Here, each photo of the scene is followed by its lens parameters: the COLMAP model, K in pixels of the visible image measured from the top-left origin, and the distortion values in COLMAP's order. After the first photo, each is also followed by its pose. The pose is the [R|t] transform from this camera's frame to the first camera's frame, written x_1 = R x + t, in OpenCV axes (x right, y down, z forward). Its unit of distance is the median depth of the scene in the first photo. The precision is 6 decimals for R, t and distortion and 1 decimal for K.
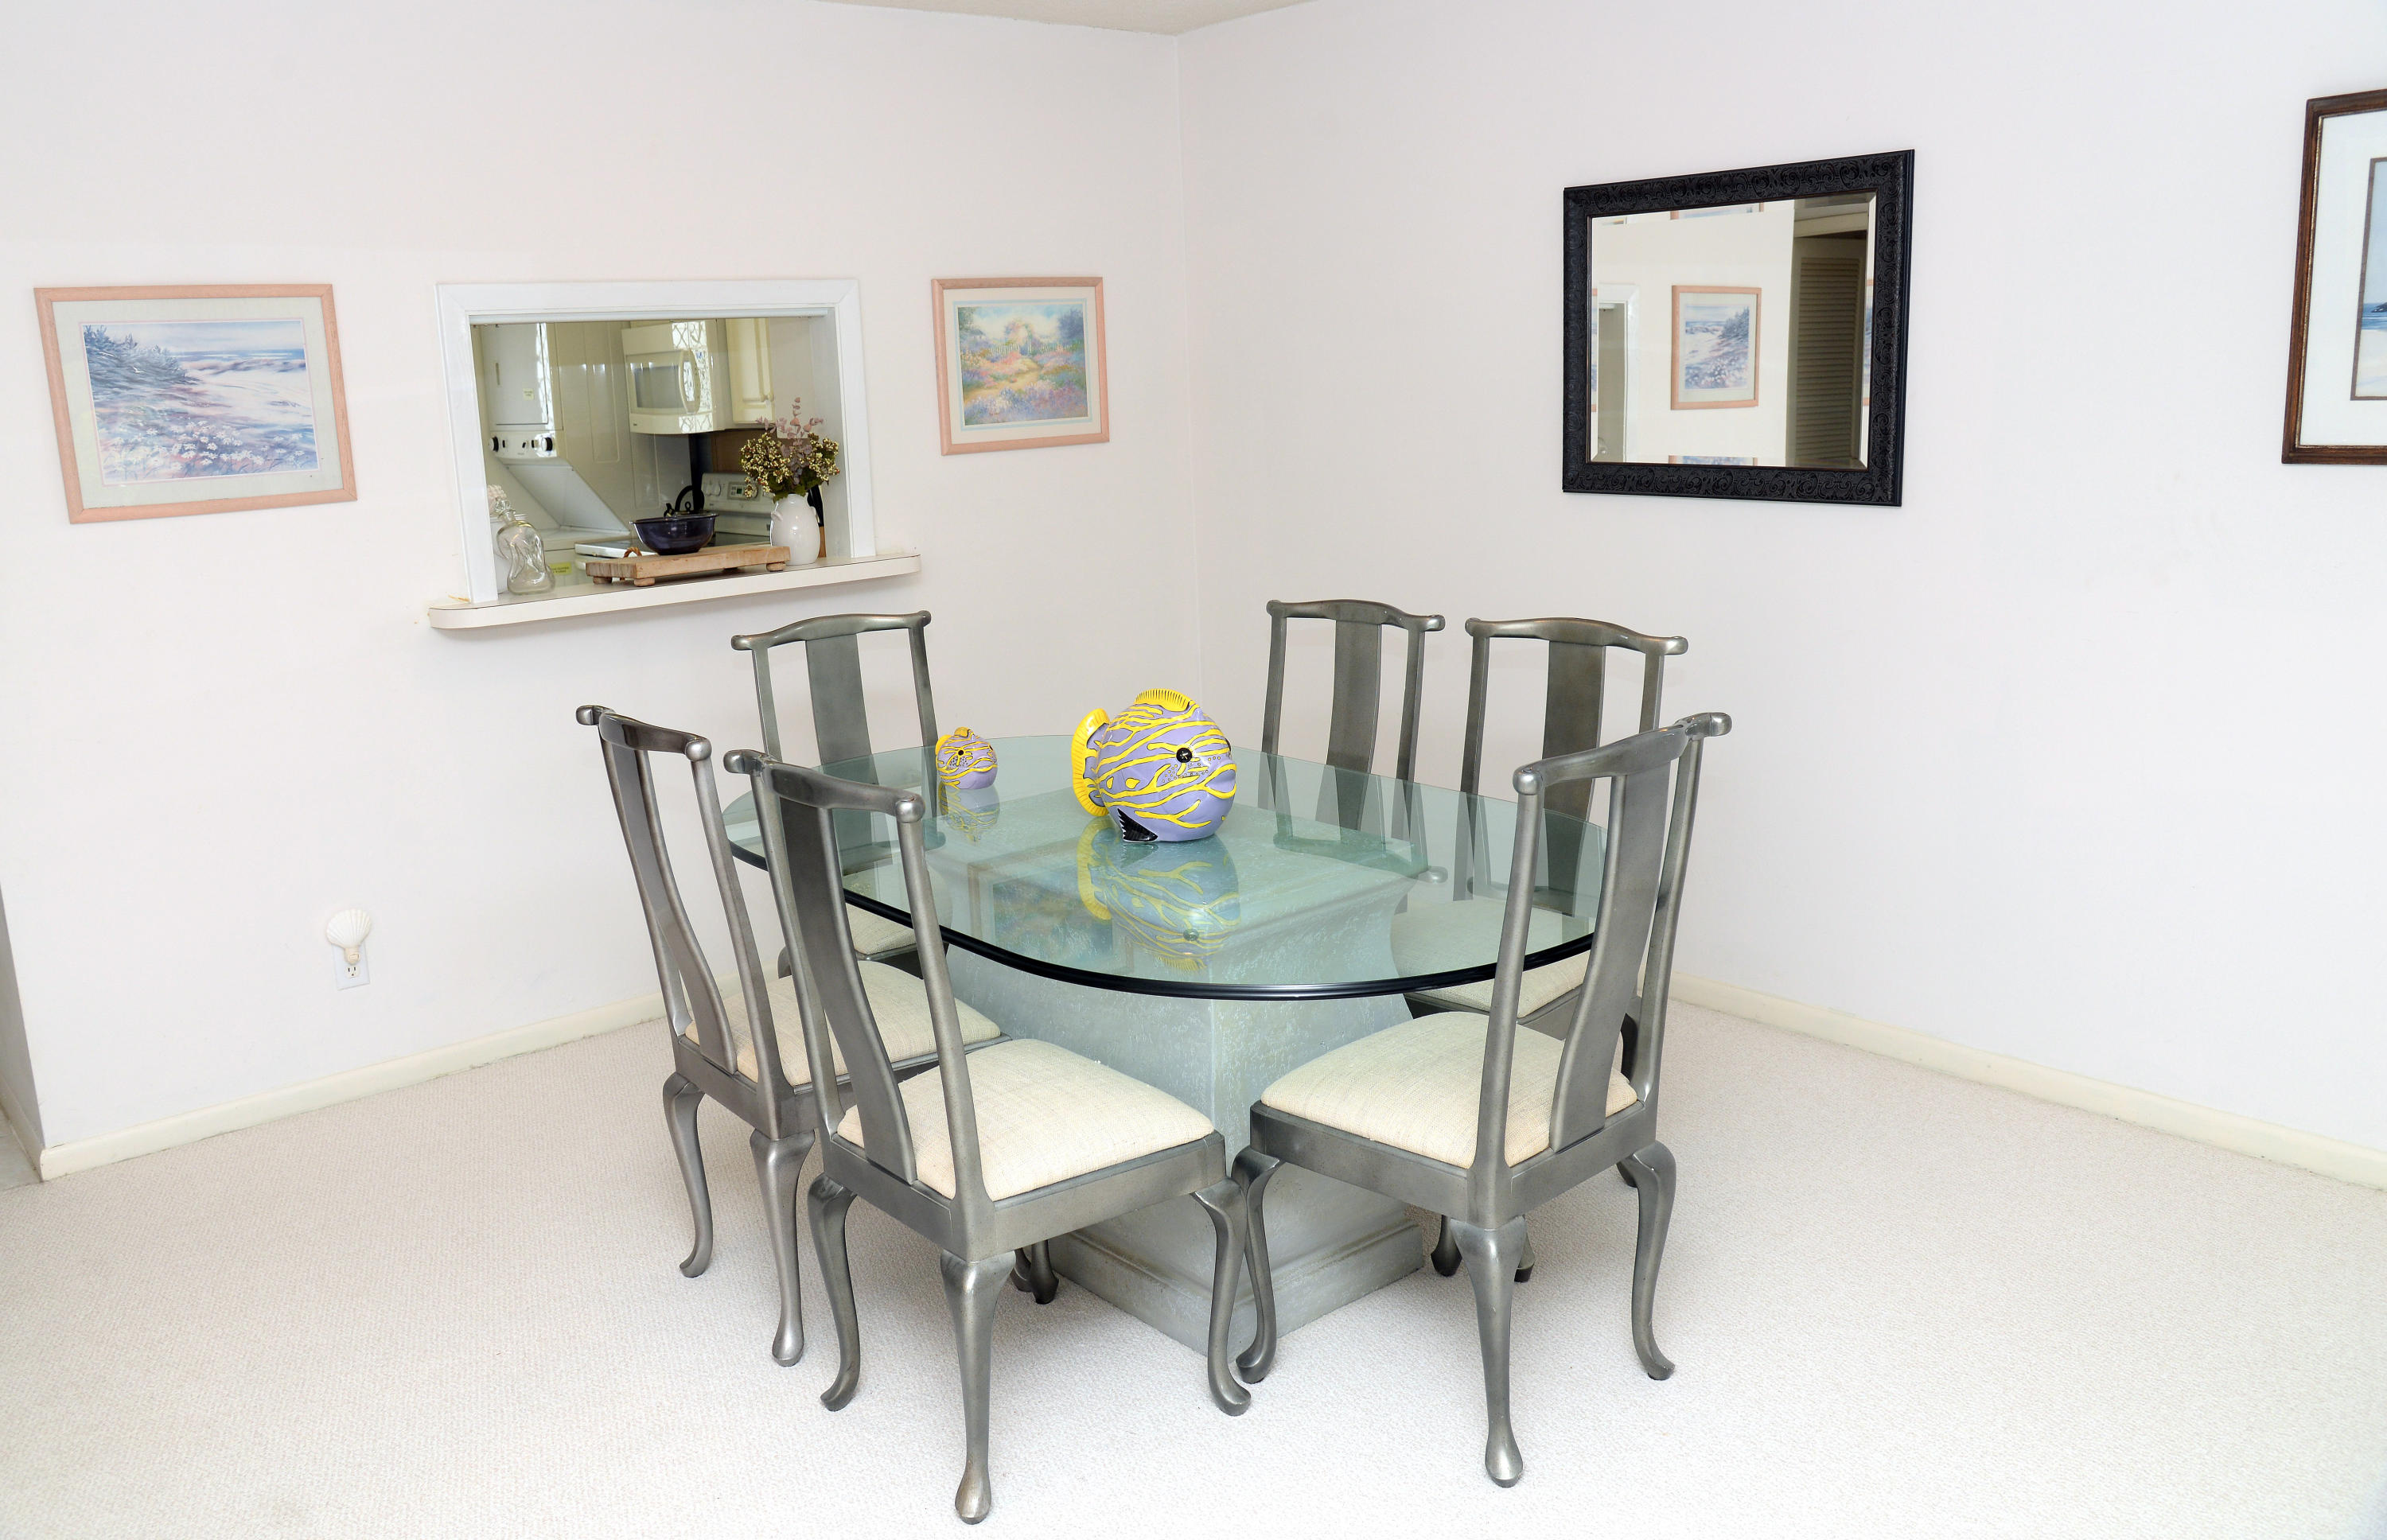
lens RADIAL K [[1906.3, 0, 1193.7], [0, 1906.3, 770.0], [0, 0, 1]] dist [-0.057141, -0.001359]
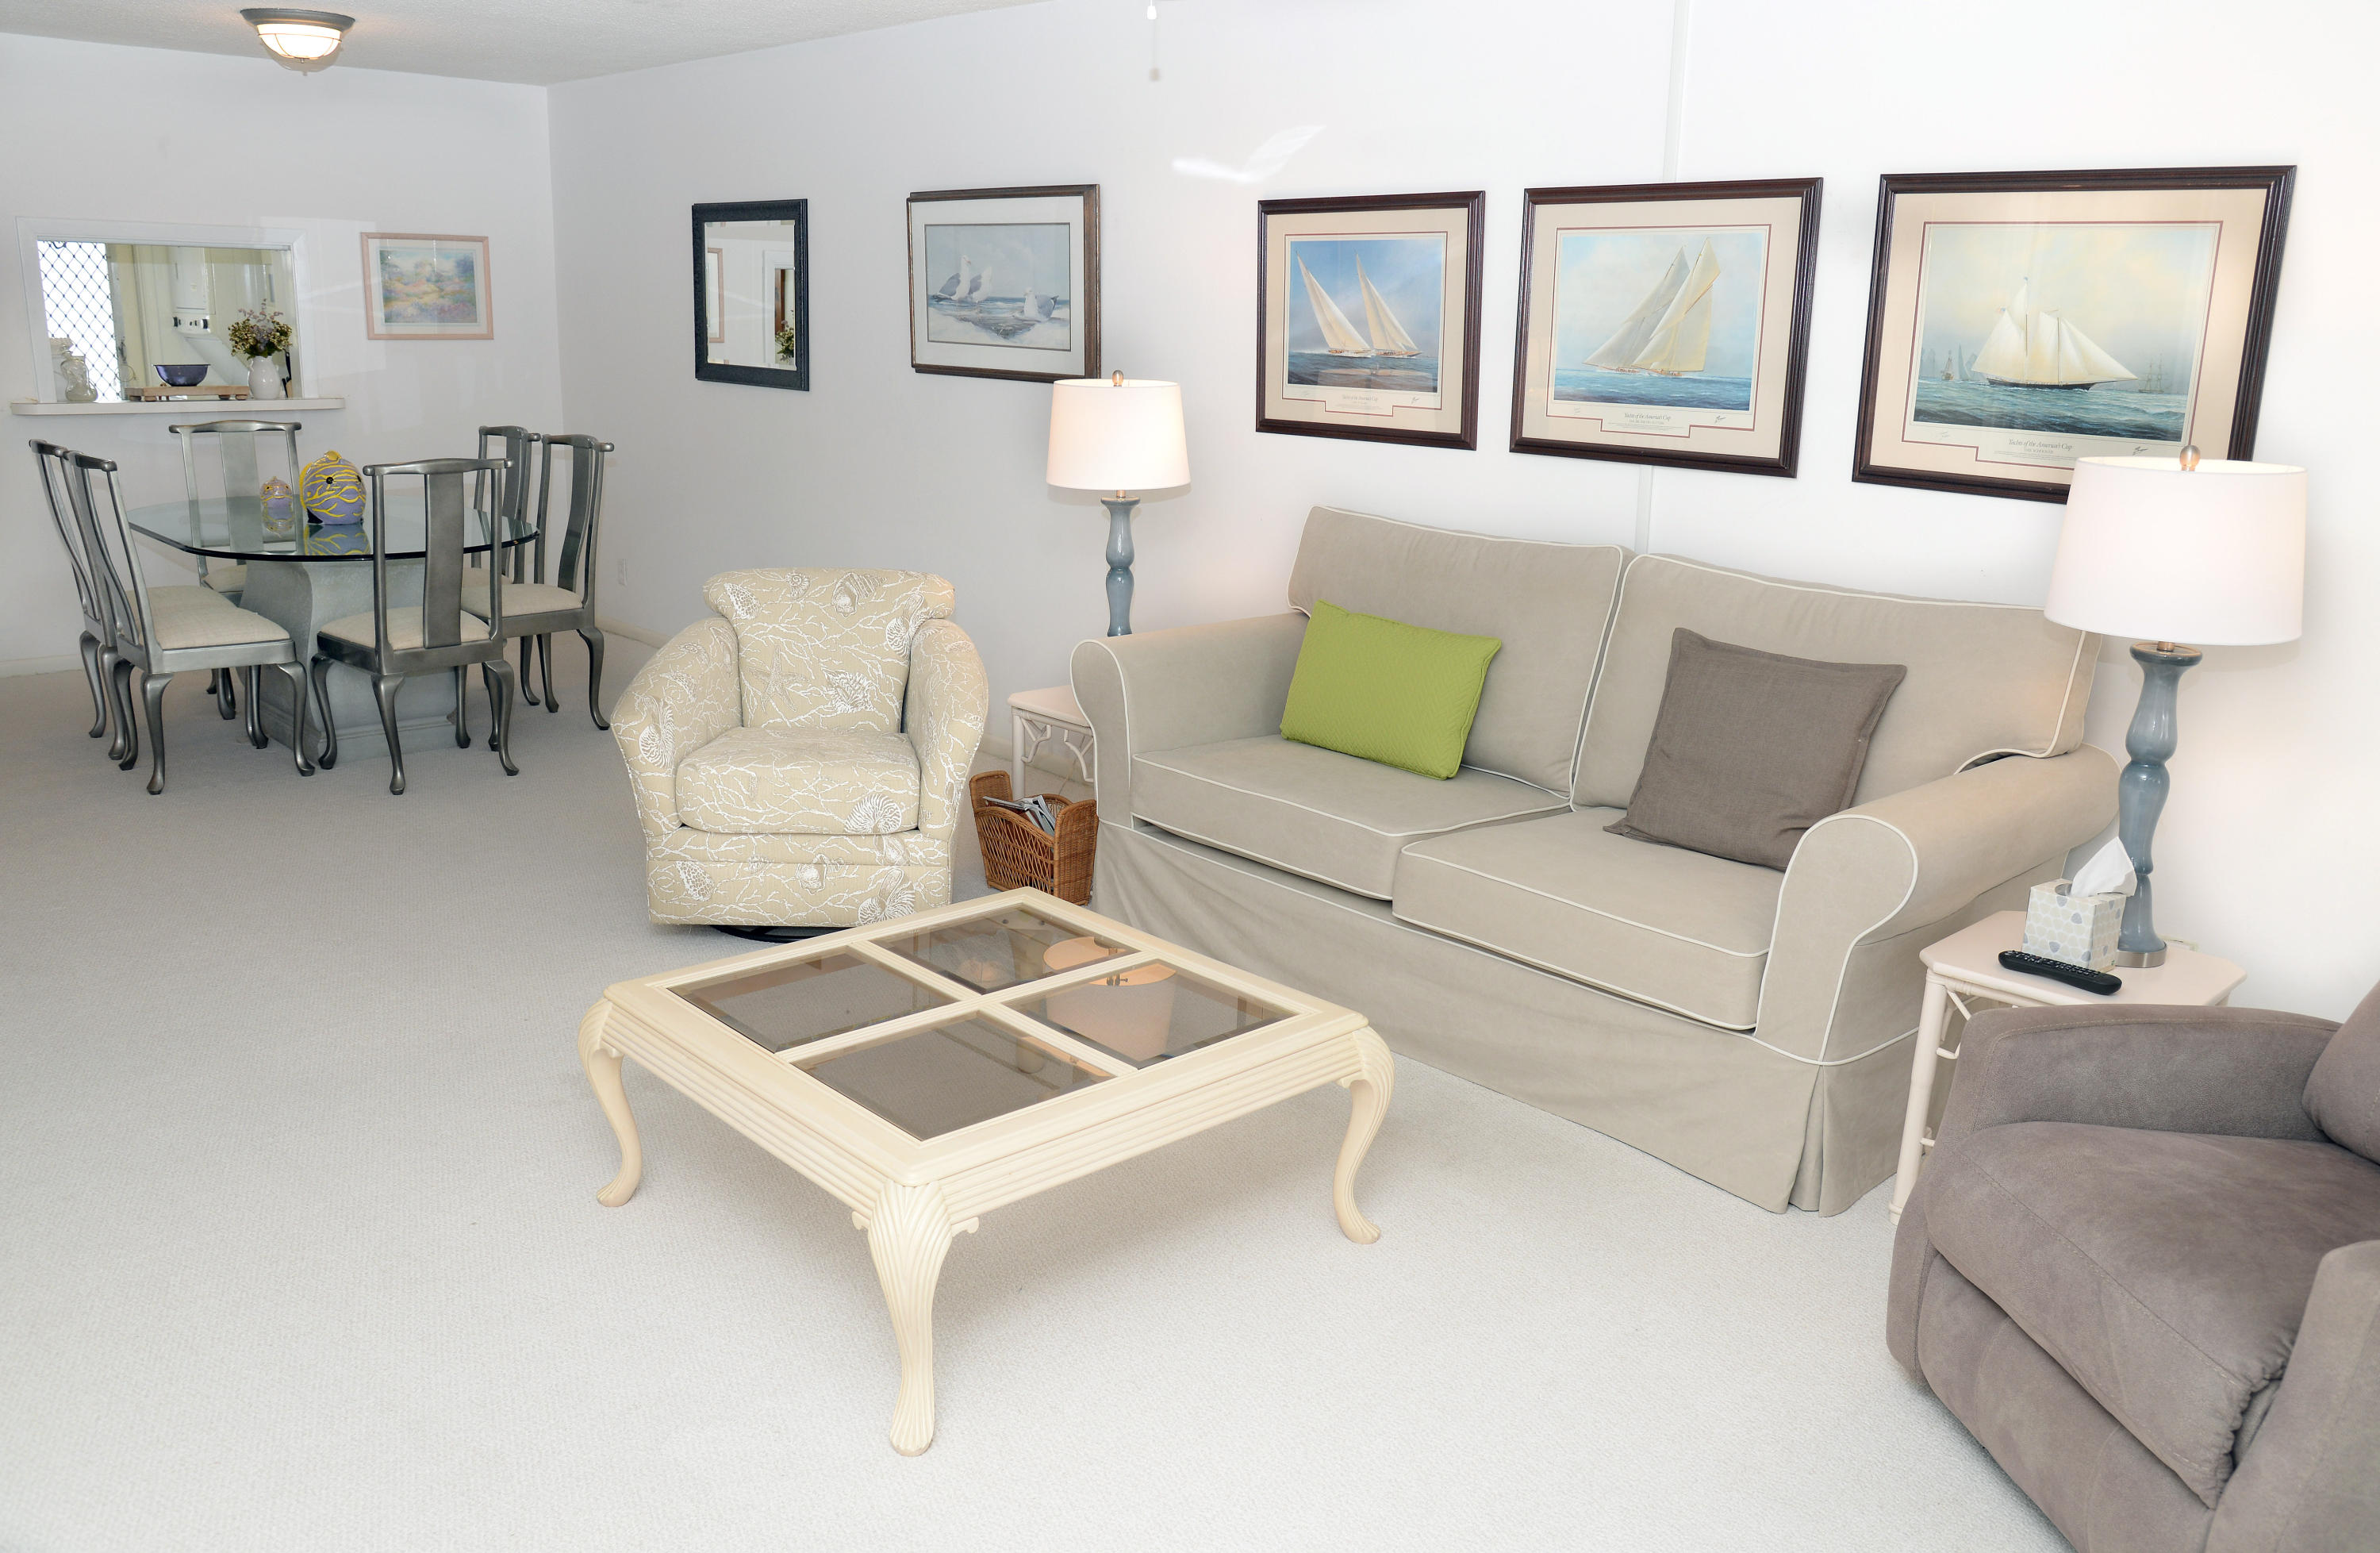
lens RADIAL K [[1892.5, 0, 1191.4], [0, 1892.5, 770.8], [0, 0, 1]] dist [0.001658, 0.002407]
pose [[0.997808, 0.053467, 0.038986, 0.534648], [-0.054536, 0.998149, 0.026904, 0.123894], [-0.037475, -0.028971, 0.998878, -0.676271]]
